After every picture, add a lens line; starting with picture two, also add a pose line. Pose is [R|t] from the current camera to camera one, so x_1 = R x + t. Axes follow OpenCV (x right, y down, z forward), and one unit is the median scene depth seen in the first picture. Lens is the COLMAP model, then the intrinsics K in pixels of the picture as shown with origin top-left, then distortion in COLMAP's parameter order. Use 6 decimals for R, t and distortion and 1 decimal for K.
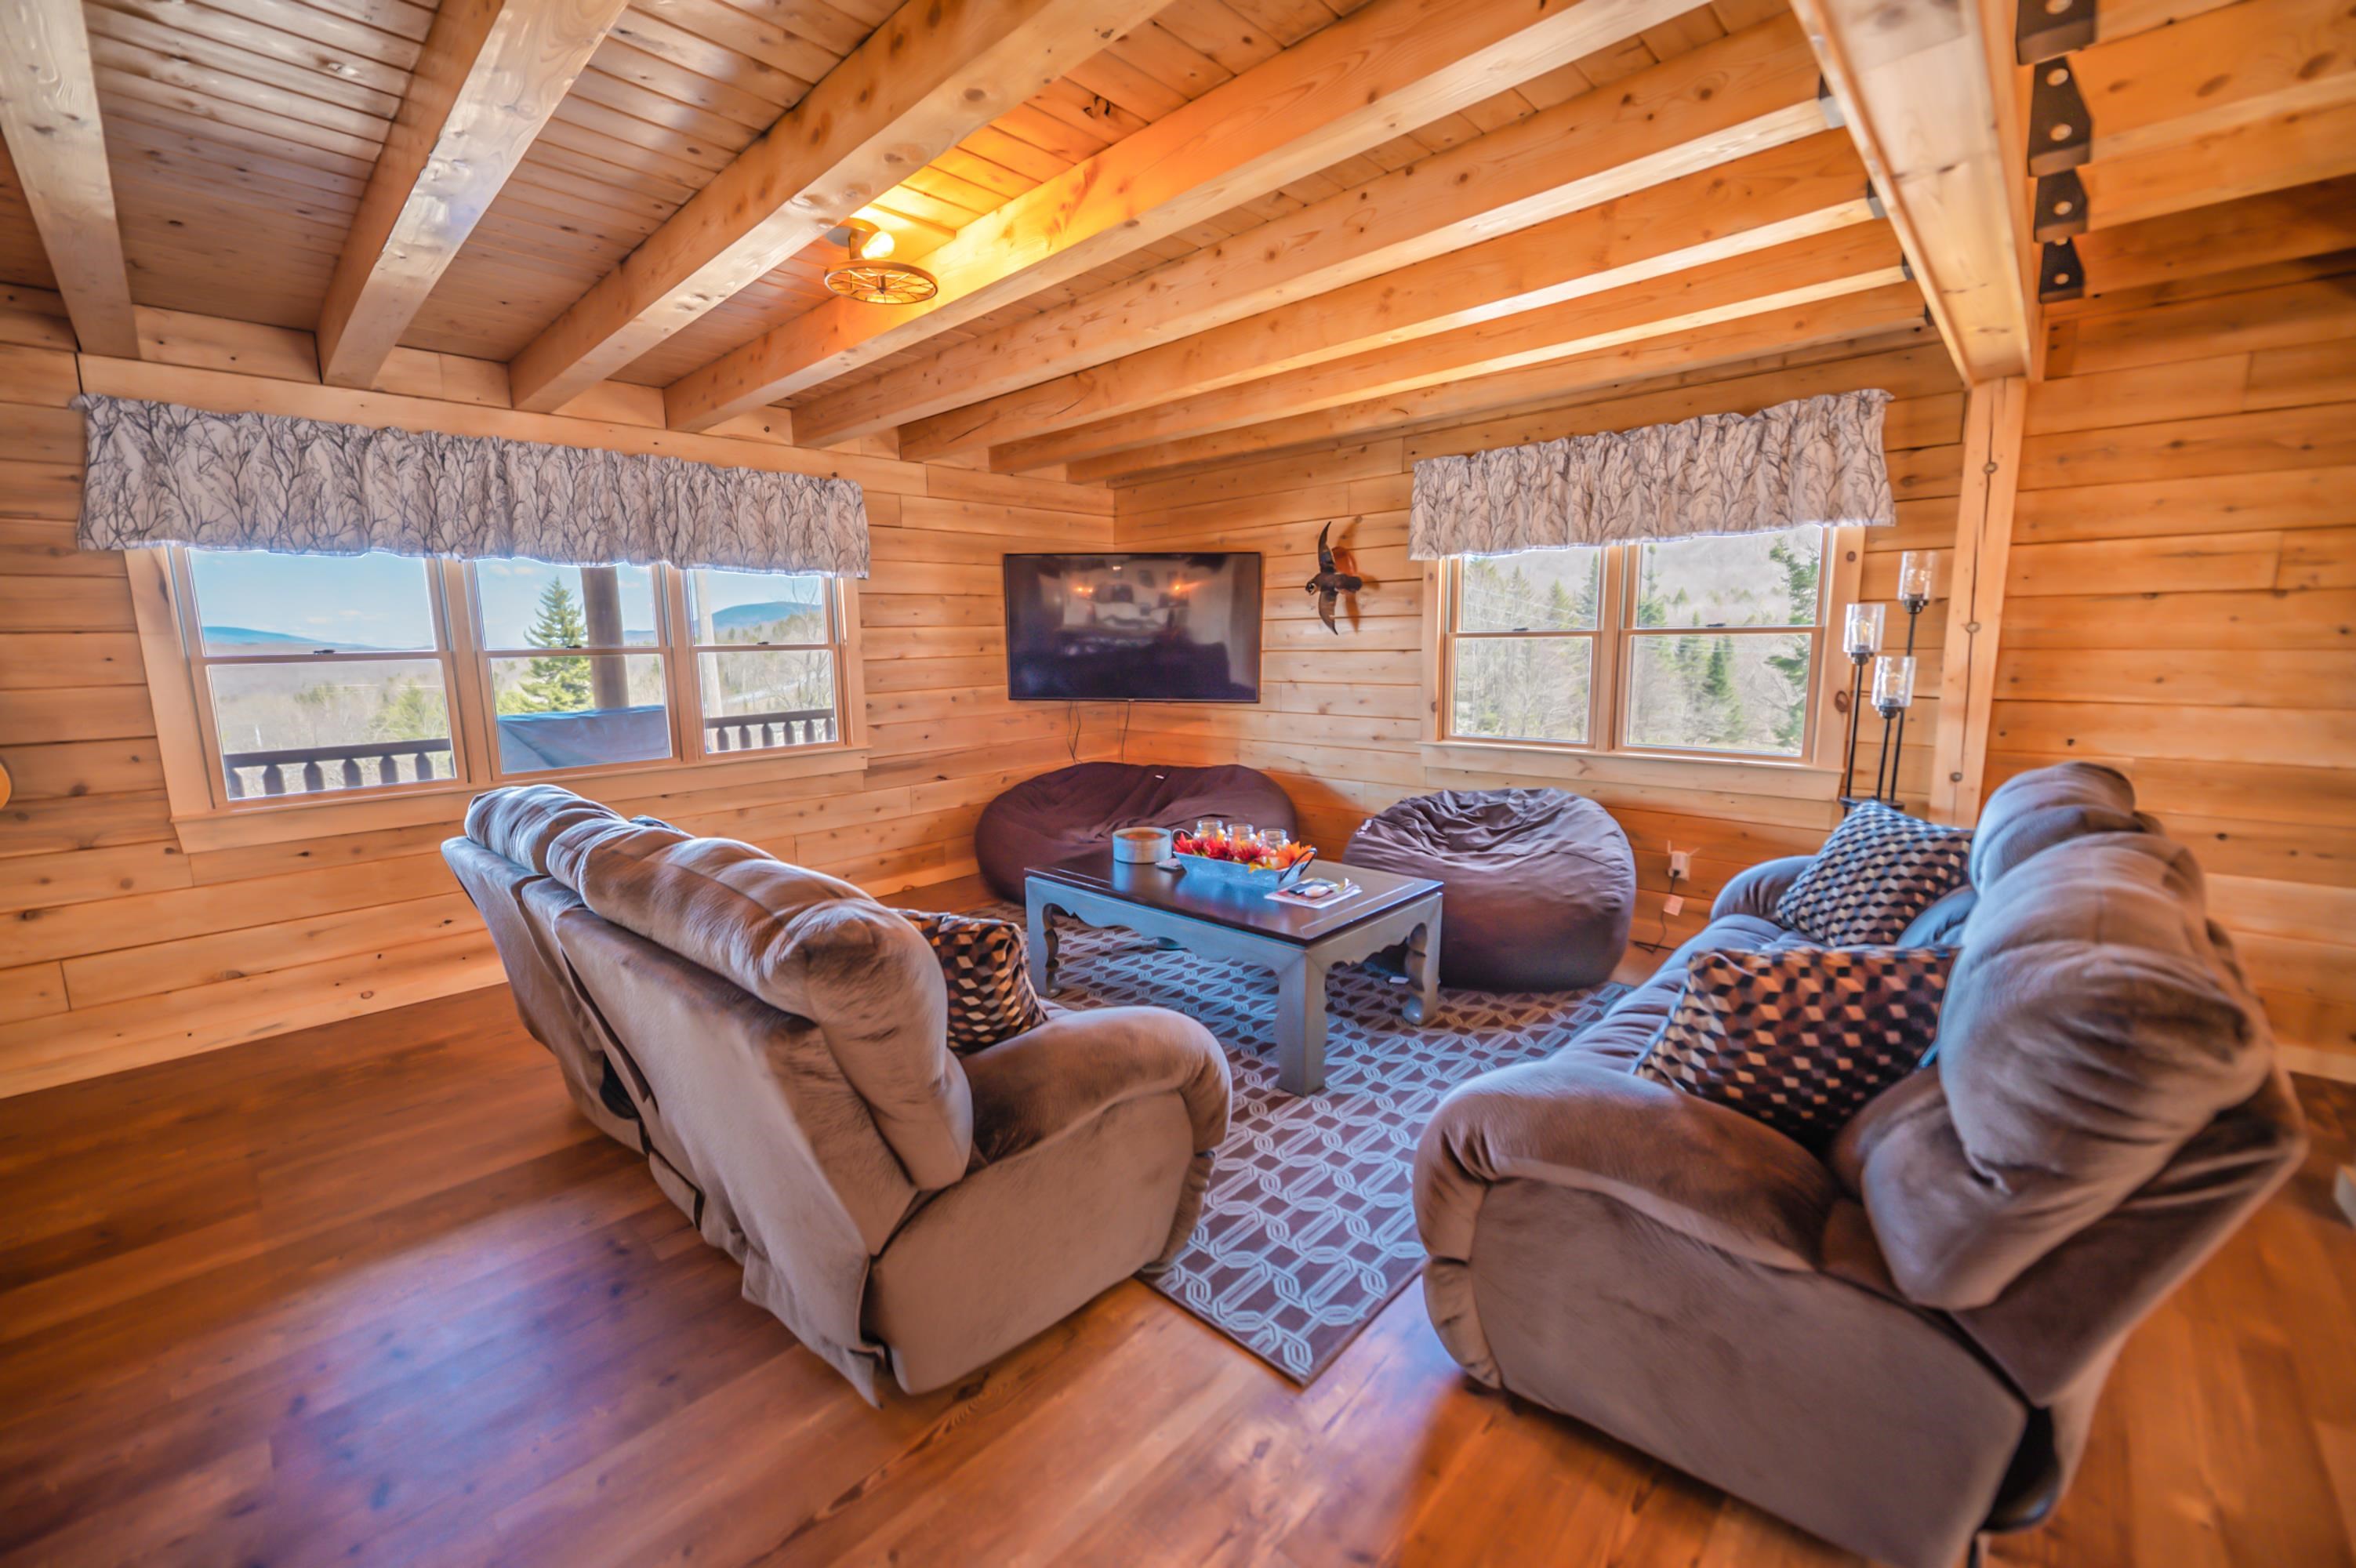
lens RADIAL K [[932.8, 0, 1164.7], [0, 932.8, 780.7], [0, 0, 1]] dist [-0.012790, -0.000815]
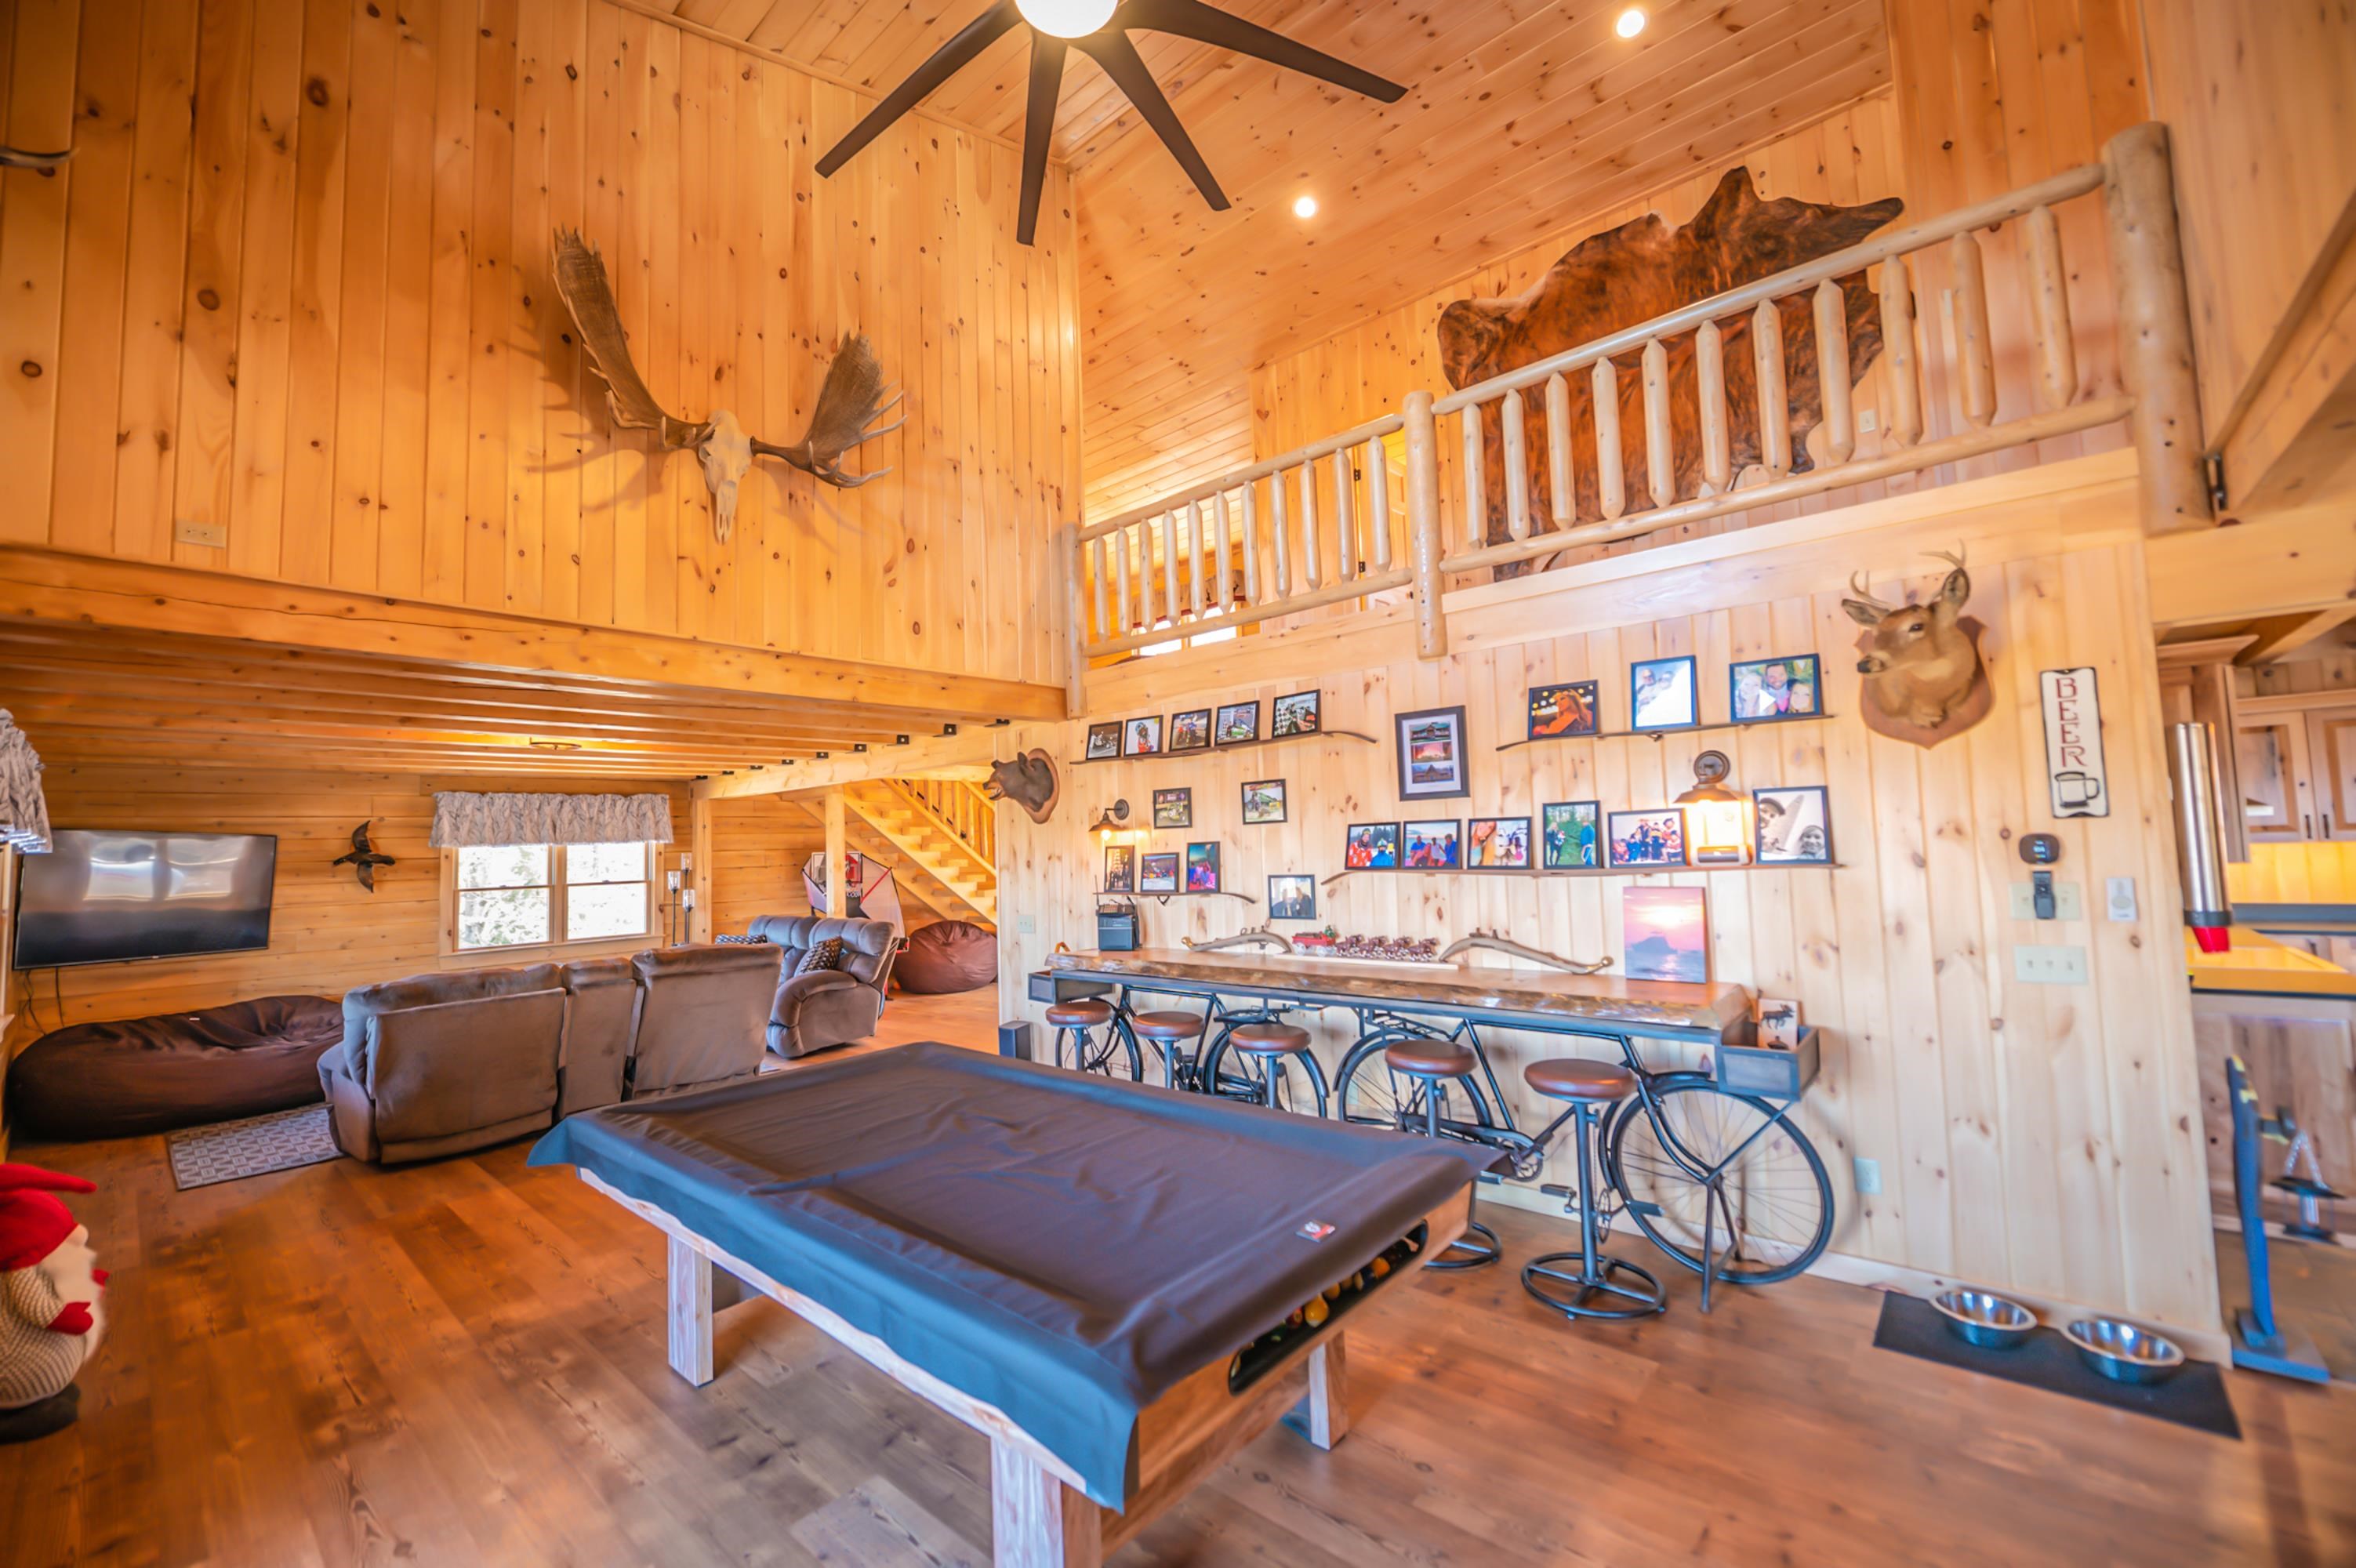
lens RADIAL K [[932.8, 0, 1169.6], [0, 932.8, 788.2], [0, 0, 1]] dist [-0.012790, -0.000815]
pose [[-0.049859, 0.086262, 0.995024, -2.028036], [0.191229, 0.978656, -0.075261, 0.054679], [-0.980278, 0.186525, -0.065290, -0.296901]]
